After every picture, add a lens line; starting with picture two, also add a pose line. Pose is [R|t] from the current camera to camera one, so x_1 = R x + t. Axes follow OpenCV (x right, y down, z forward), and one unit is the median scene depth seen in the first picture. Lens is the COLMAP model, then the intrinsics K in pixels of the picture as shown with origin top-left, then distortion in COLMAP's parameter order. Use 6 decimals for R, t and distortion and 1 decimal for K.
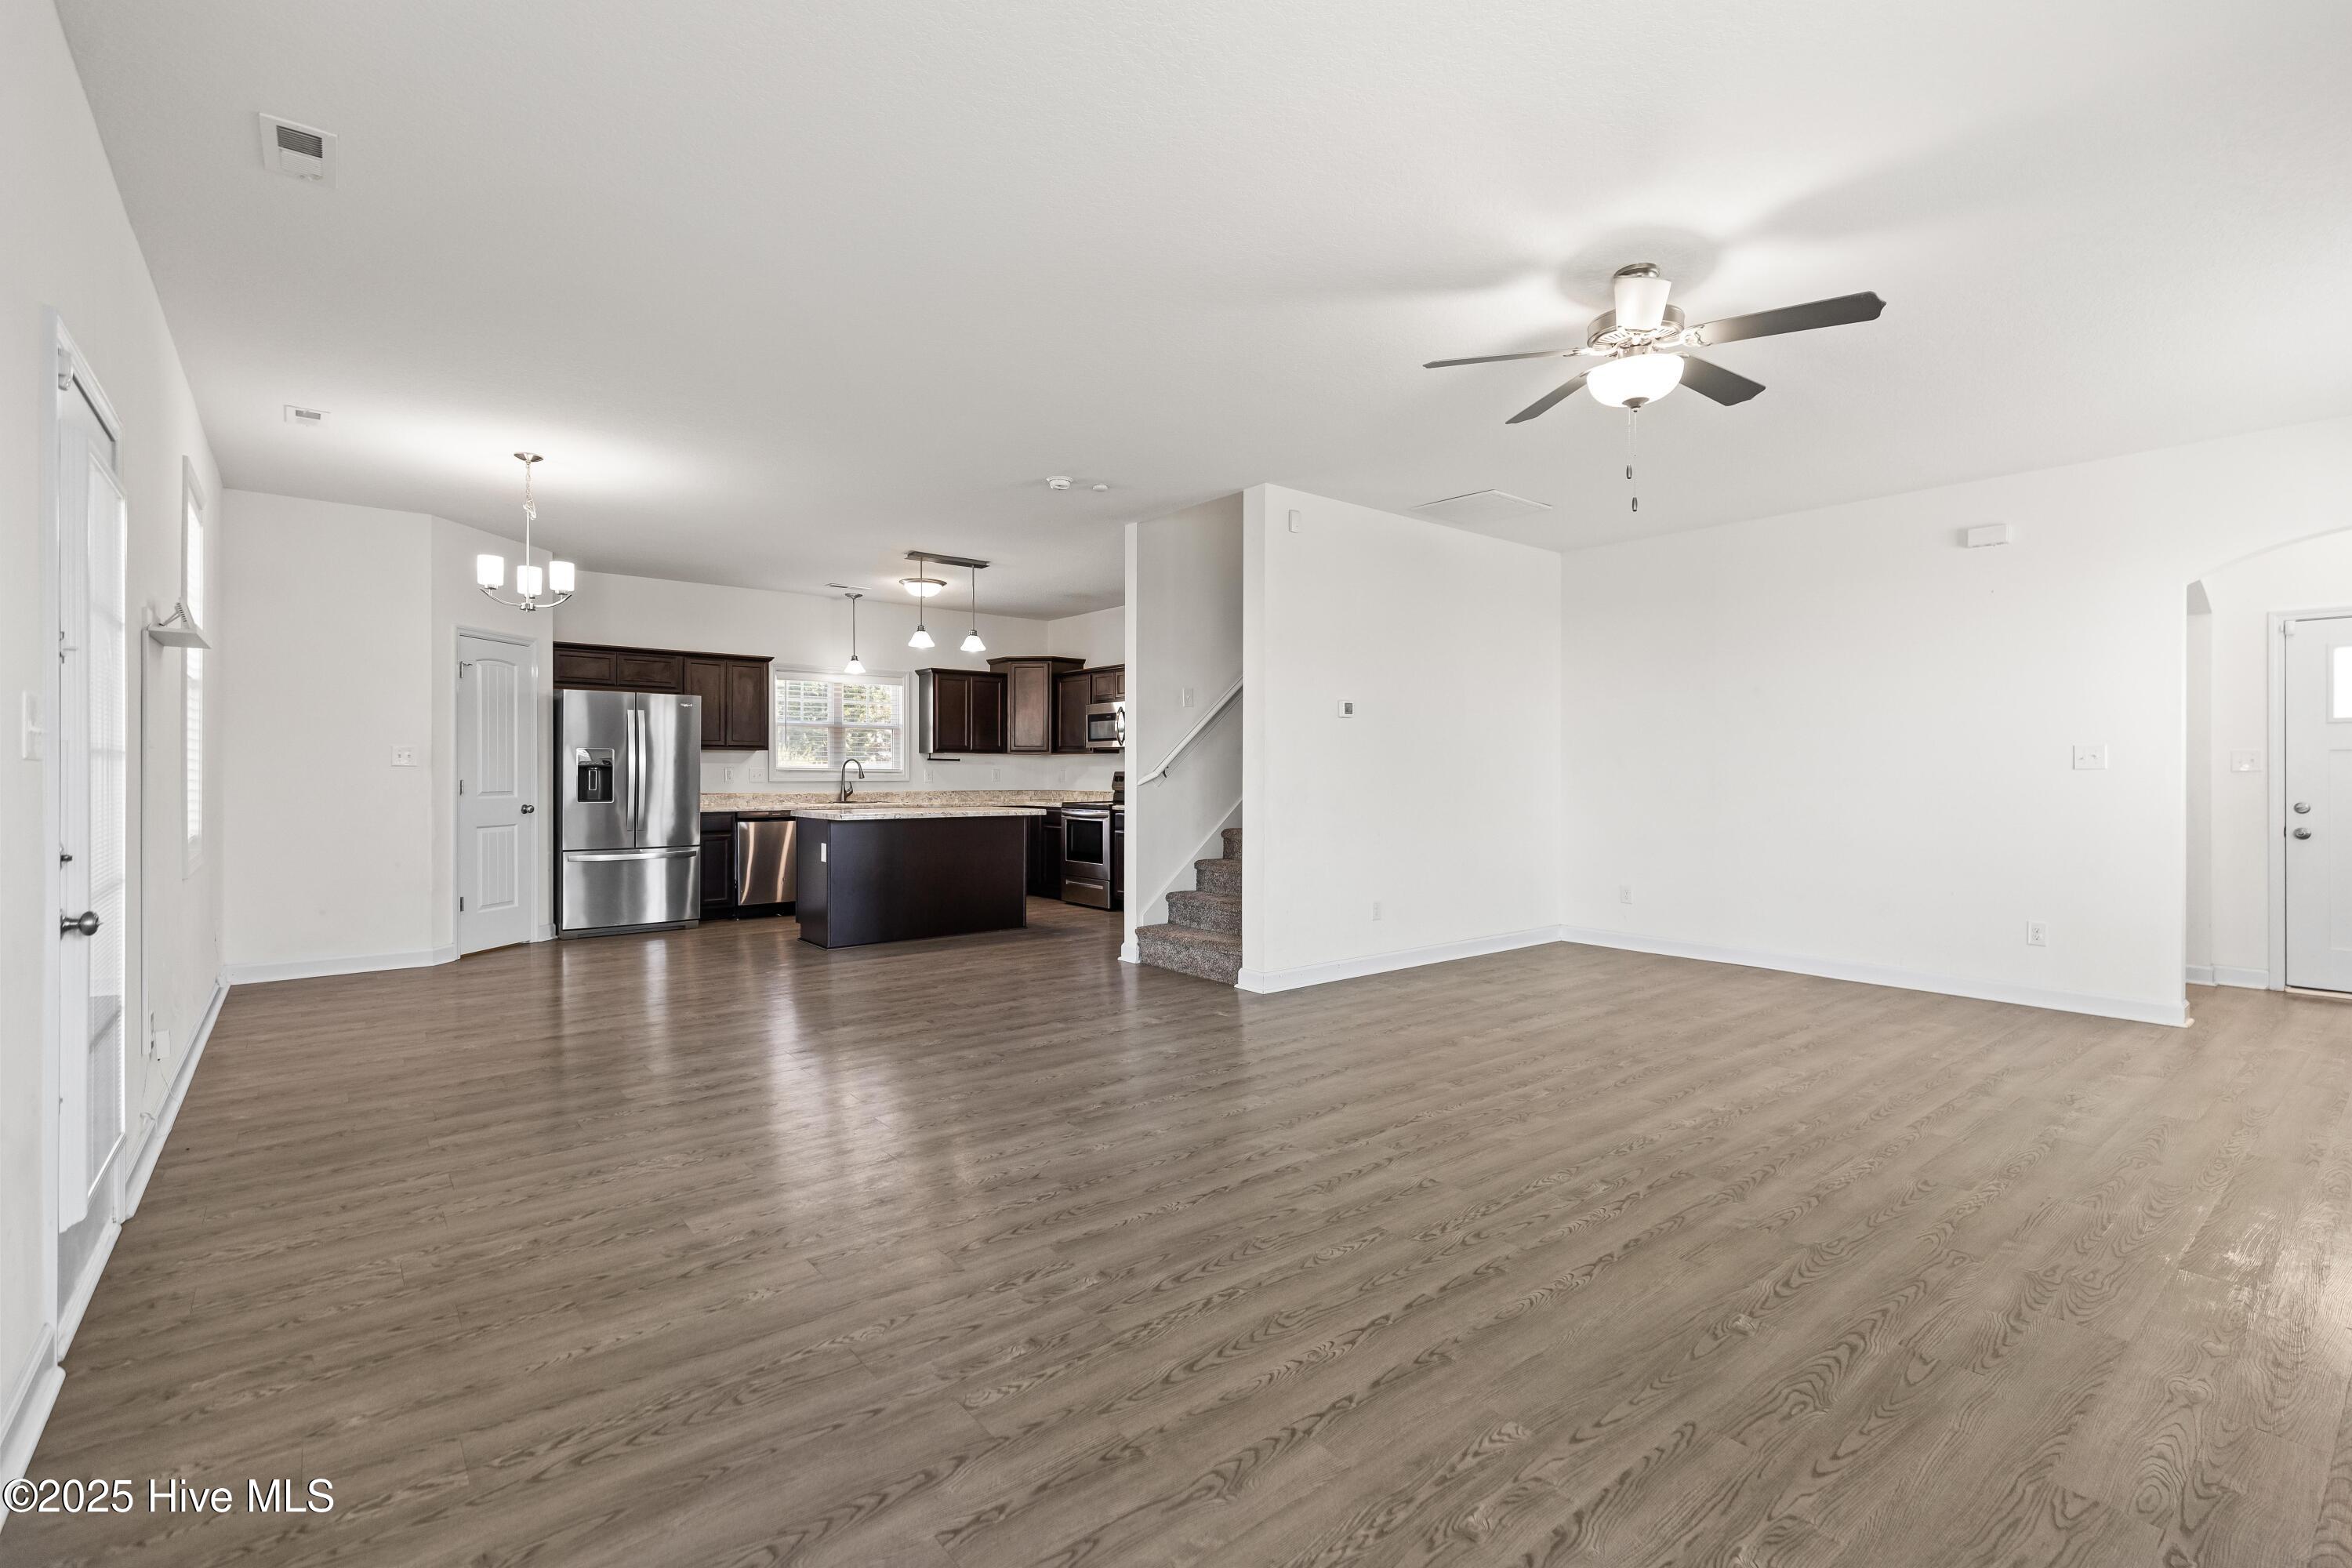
lens RADIAL K [[1052.7, 0, 1185.1], [0, 1052.7, 773.7], [0, 0, 1]] dist [0.000407, -0.000466]
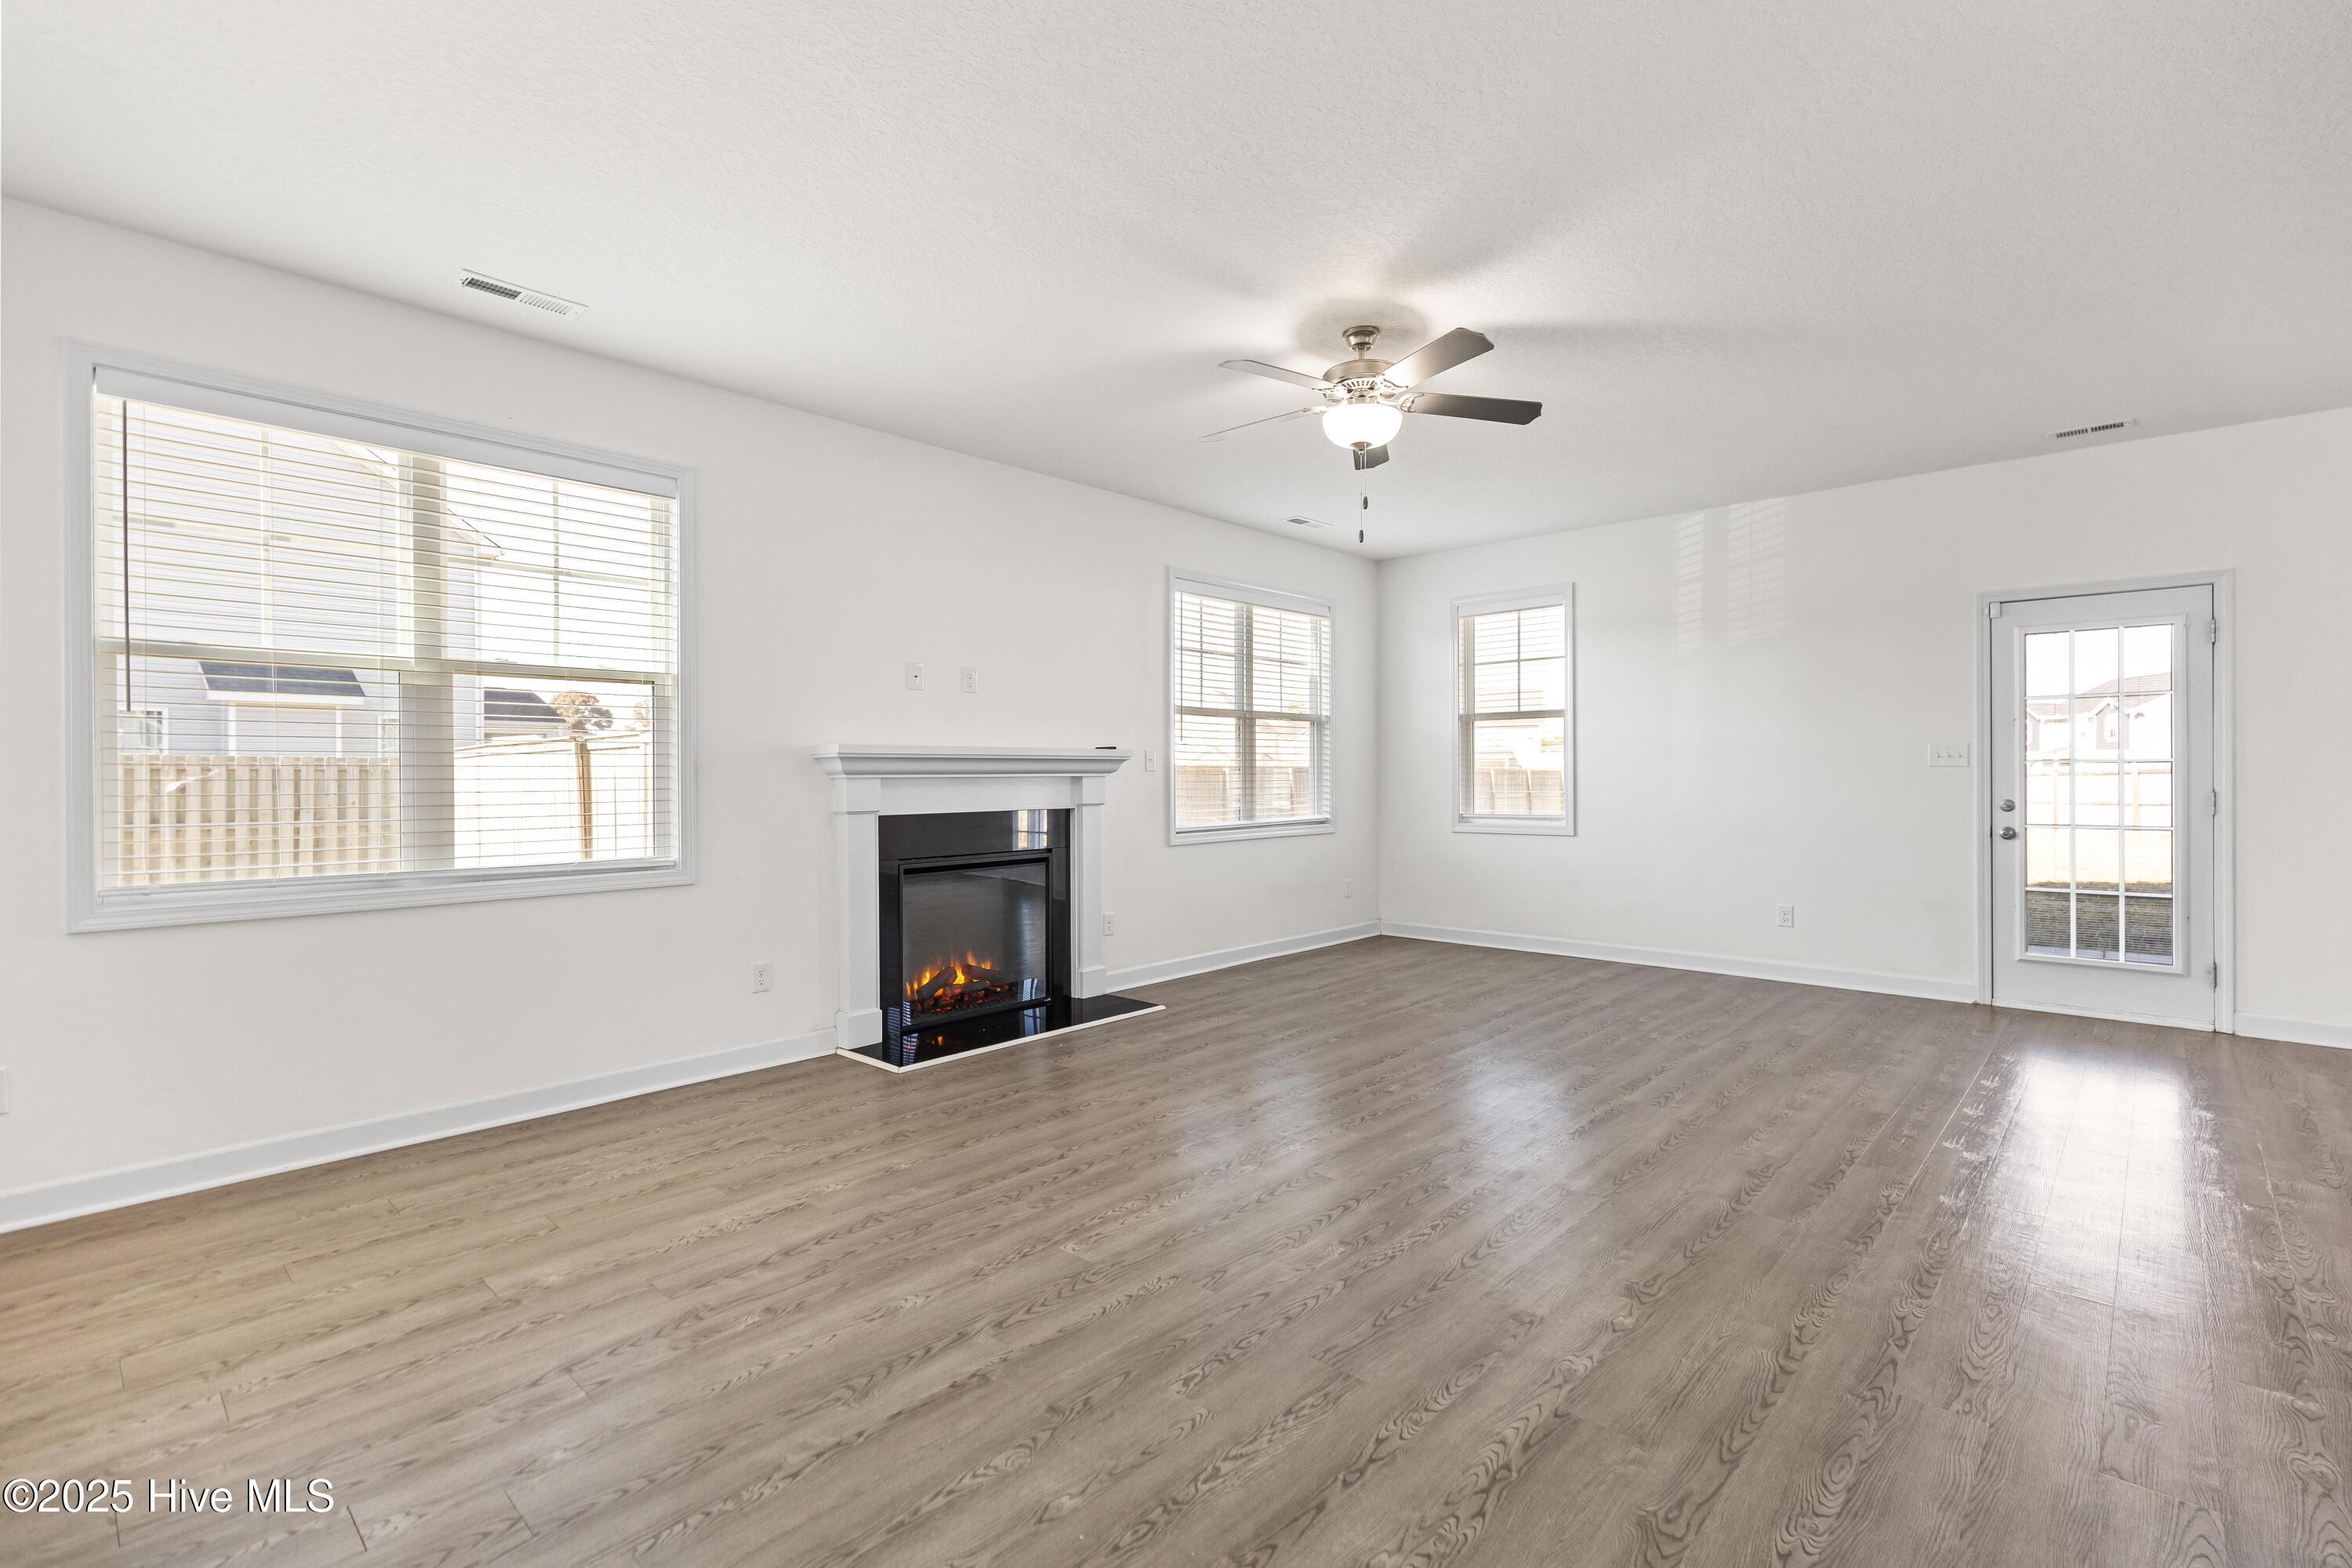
lens RADIAL K [[1052.7, 0, 1185.1], [0, 1052.7, 773.7], [0, 0, 1]] dist [0.000407, -0.000466]
pose [[-0.989954, 0.005413, -0.141283, 0.399731], [0.004880, 0.999980, 0.004120, -0.003452], [0.141302, 0.003390, -0.989961, 1.082959]]
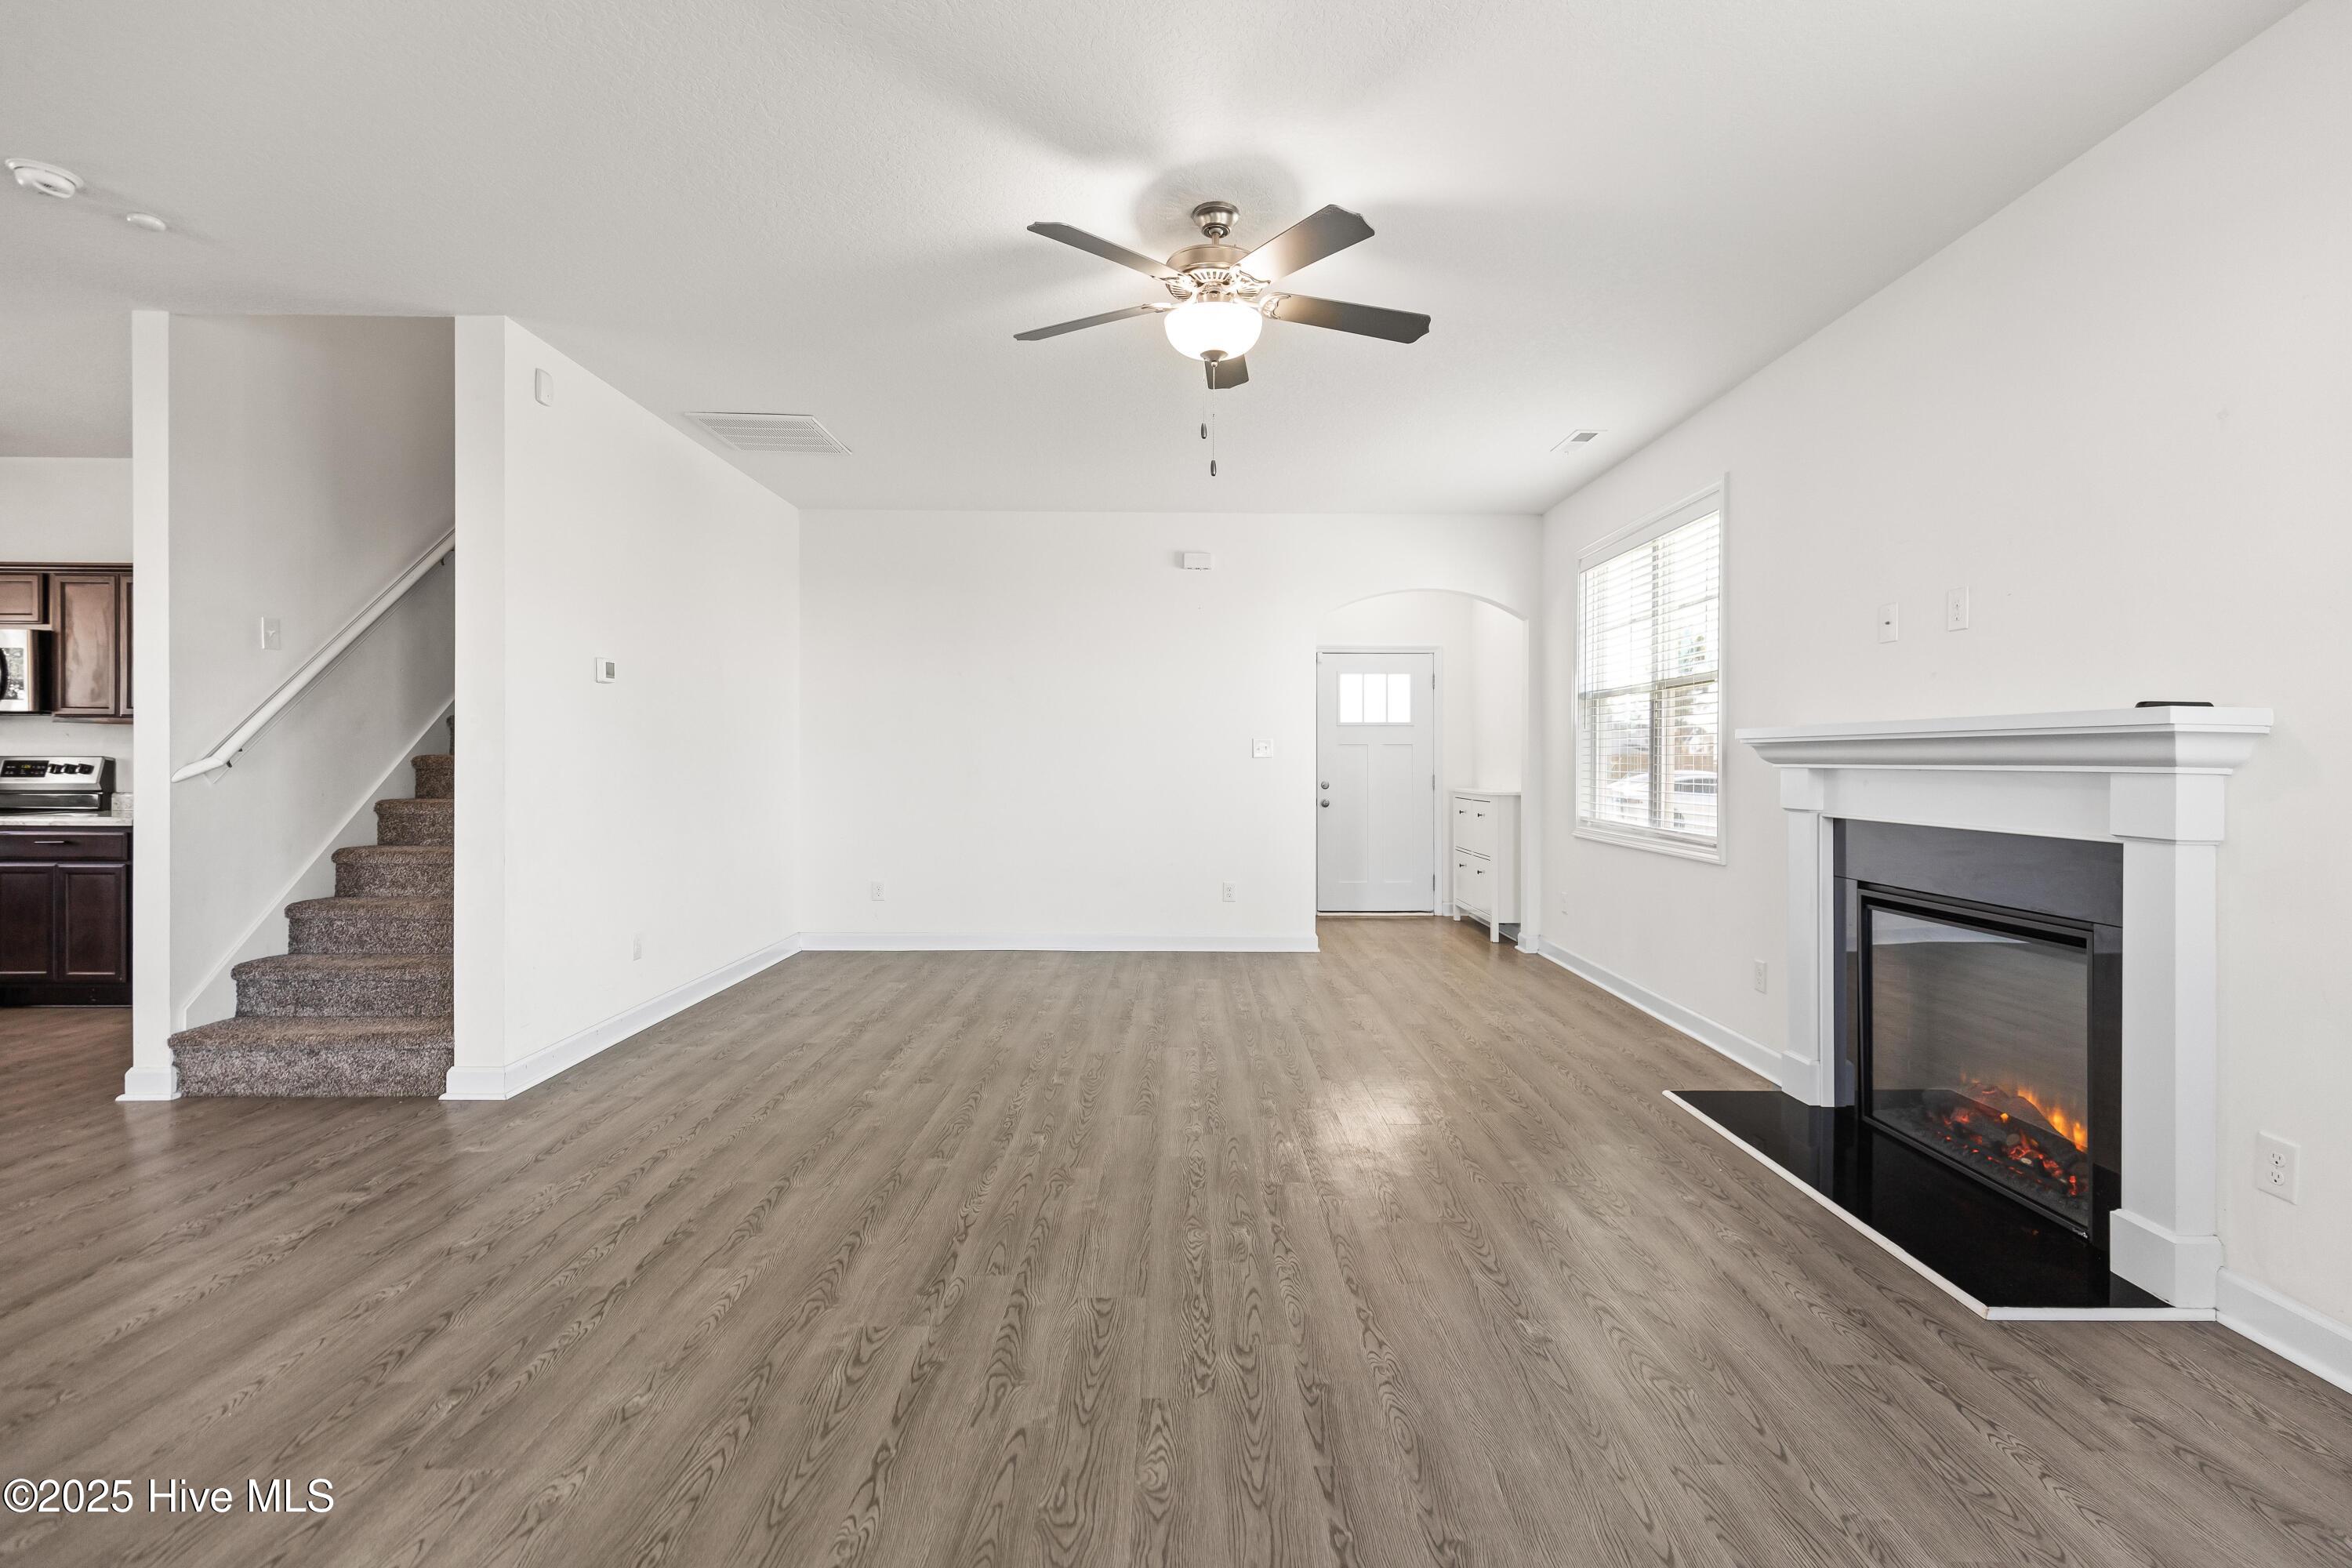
lens RADIAL K [[1060.9, 0, 1187.2], [0, 1060.9, 766.0], [0, 0, 1]] dist [0.004903, -0.000255]
pose [[0.623685, -0.004098, 0.781665, -0.158010], [-0.001711, 0.999977, 0.006608, -0.002385], [-0.781674, -0.005459, 0.623663, 0.230255]]
